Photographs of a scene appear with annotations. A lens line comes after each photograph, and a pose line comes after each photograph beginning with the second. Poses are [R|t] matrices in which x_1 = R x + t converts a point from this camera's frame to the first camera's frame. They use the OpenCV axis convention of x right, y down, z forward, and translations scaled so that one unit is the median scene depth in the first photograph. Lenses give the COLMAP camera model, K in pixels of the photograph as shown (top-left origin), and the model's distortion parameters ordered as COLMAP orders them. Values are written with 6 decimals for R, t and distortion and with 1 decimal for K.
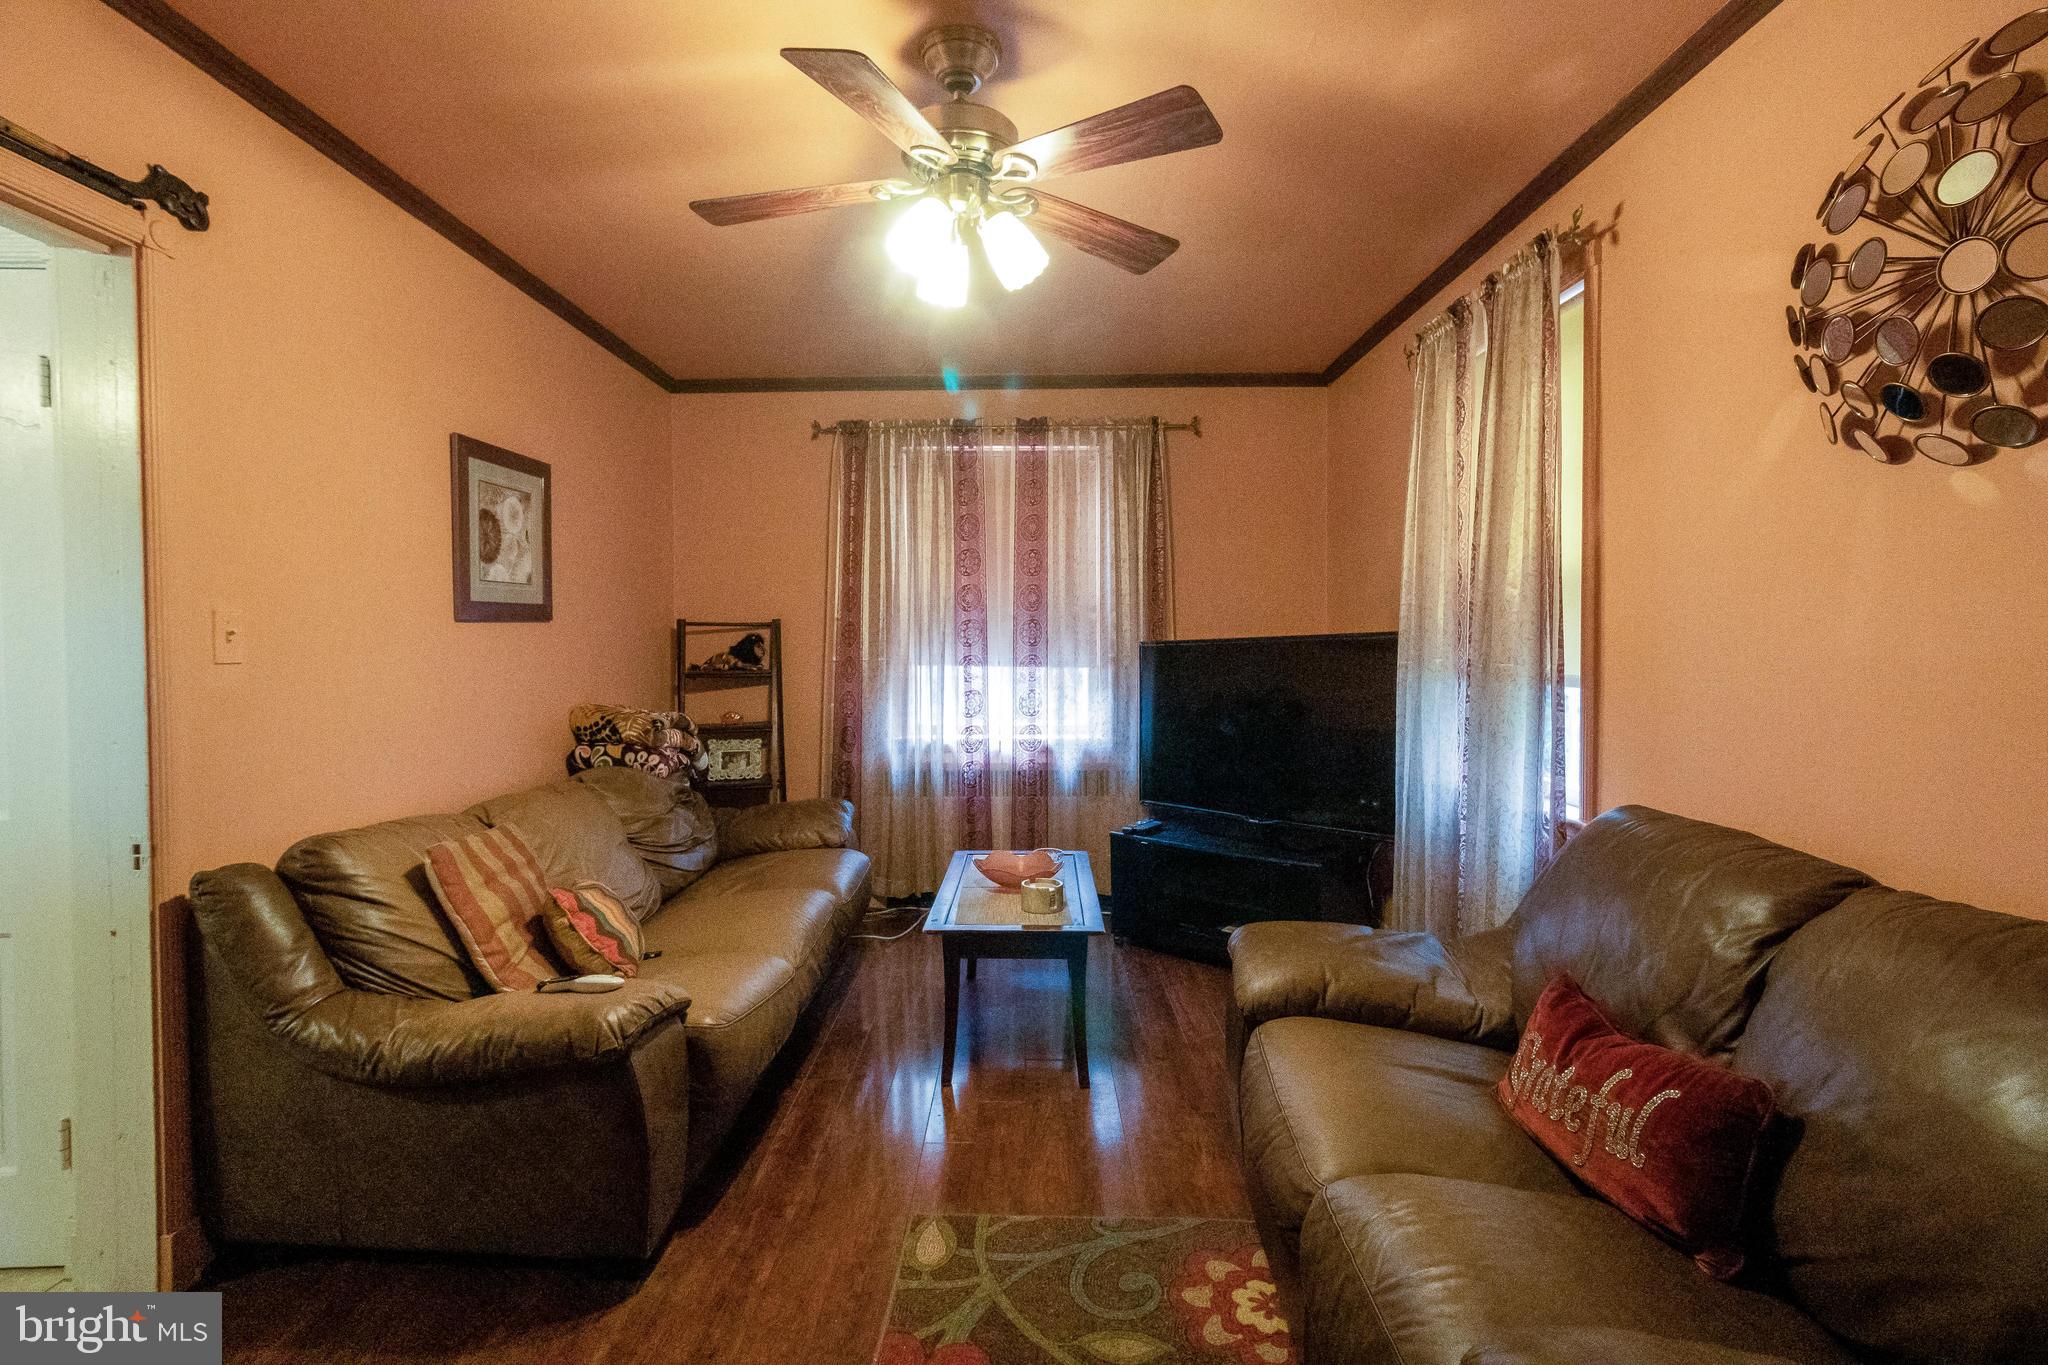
lens RADIAL K [[949.9, 0, 1018.5], [0, 949.9, 657.8], [0, 0, 1]] dist [0.000489, 0.000083]
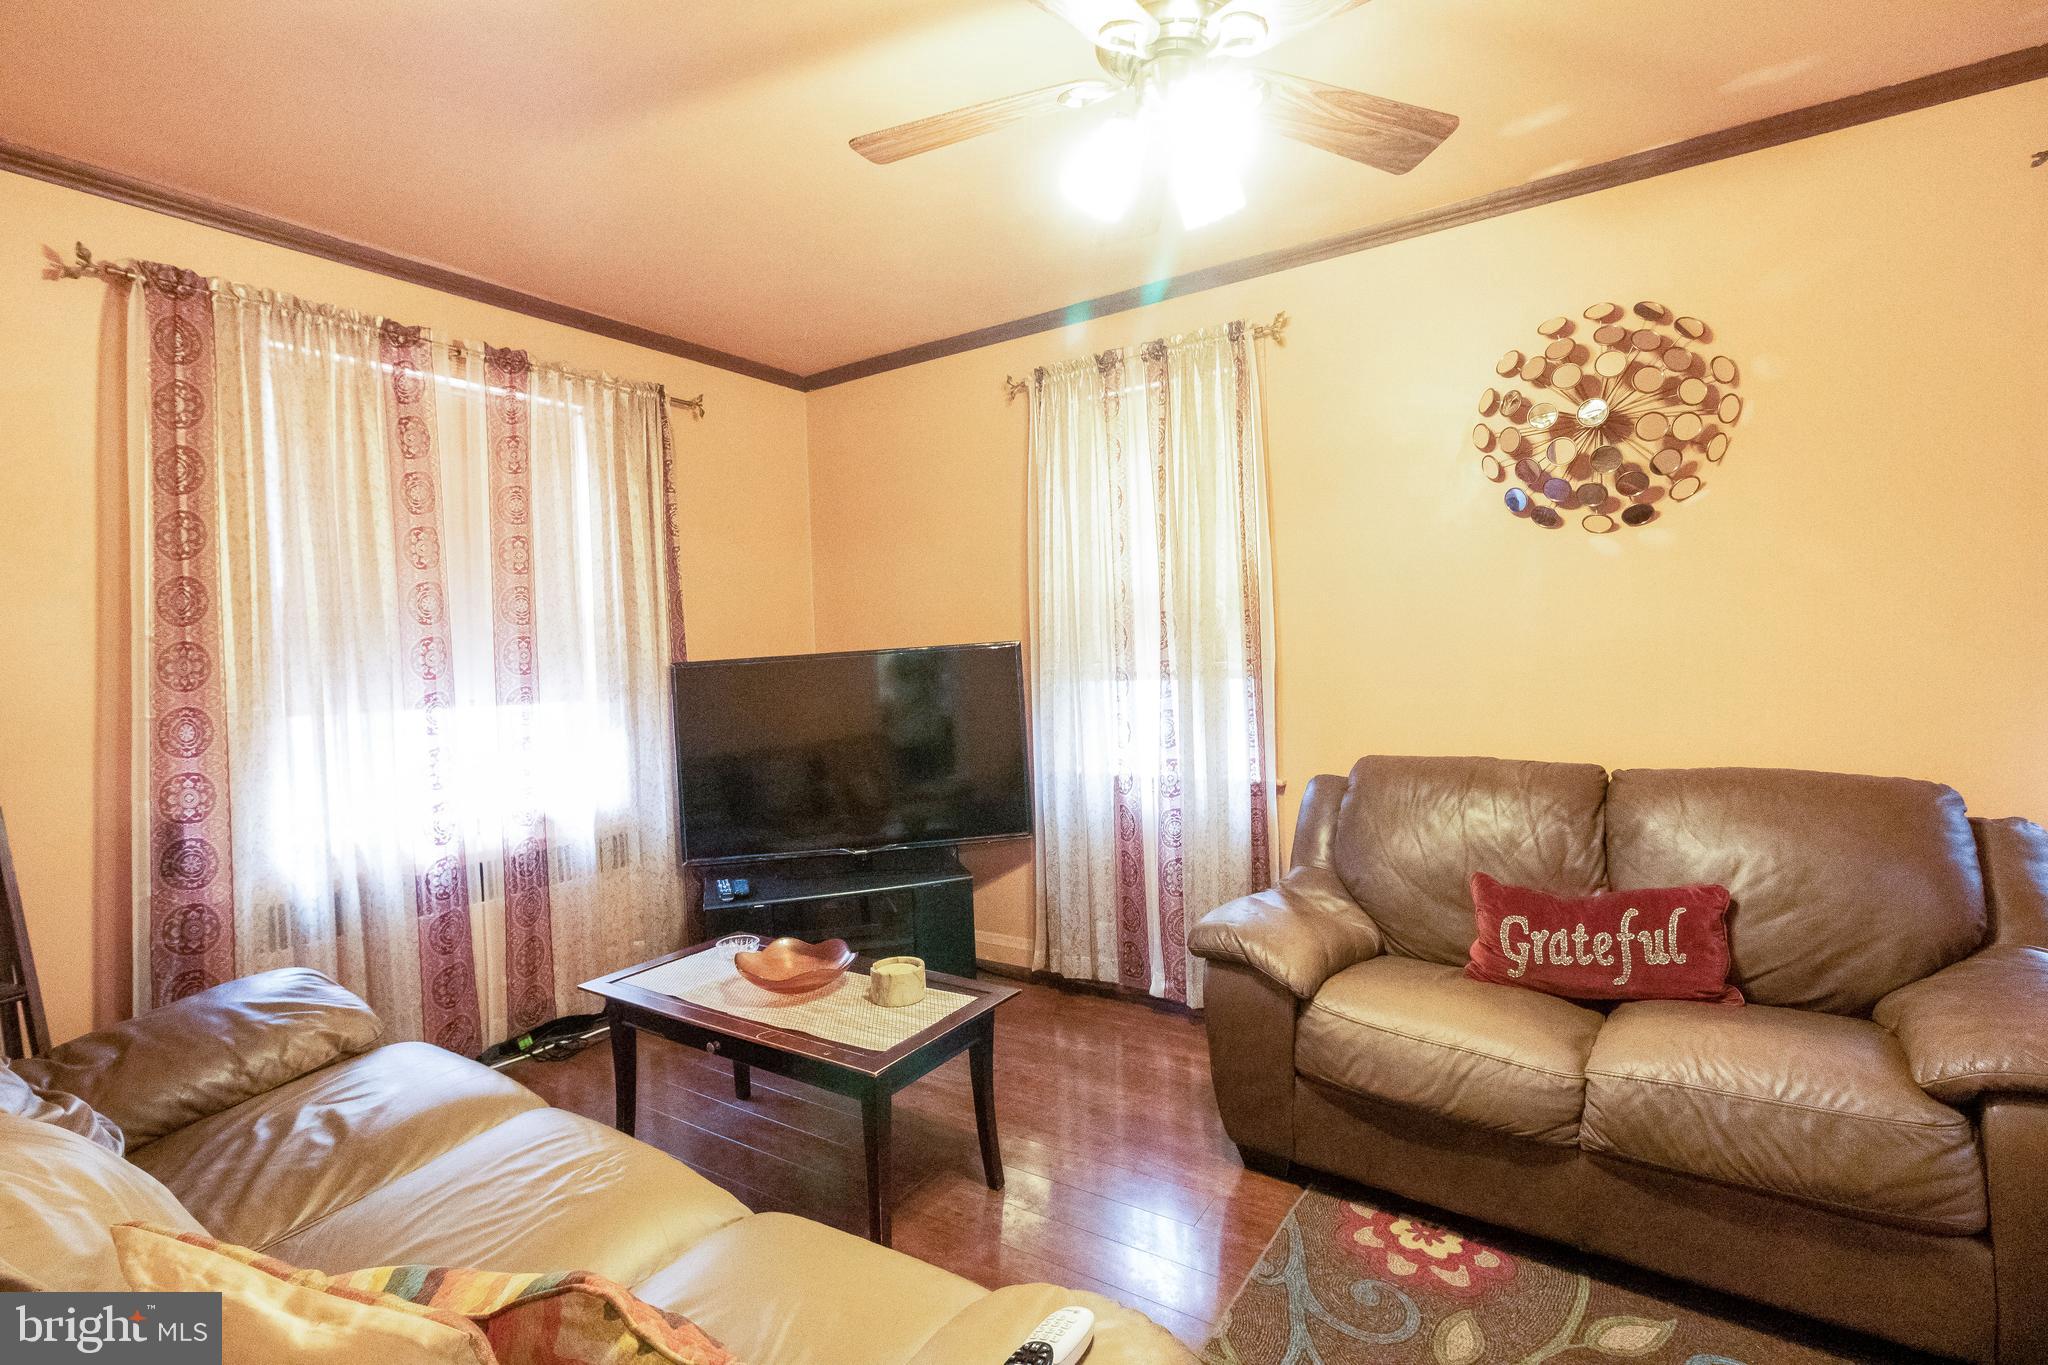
lens RADIAL K [[949.9, 0, 1018.5], [0, 949.9, 657.8], [0, 0, 1]] dist [0.000489, 0.000083]
pose [[0.538975, -0.024680, 0.841960, -0.376312], [0.049320, 0.998780, -0.002295, -0.005221], [-0.840877, 0.042762, 0.539535, 0.318885]]
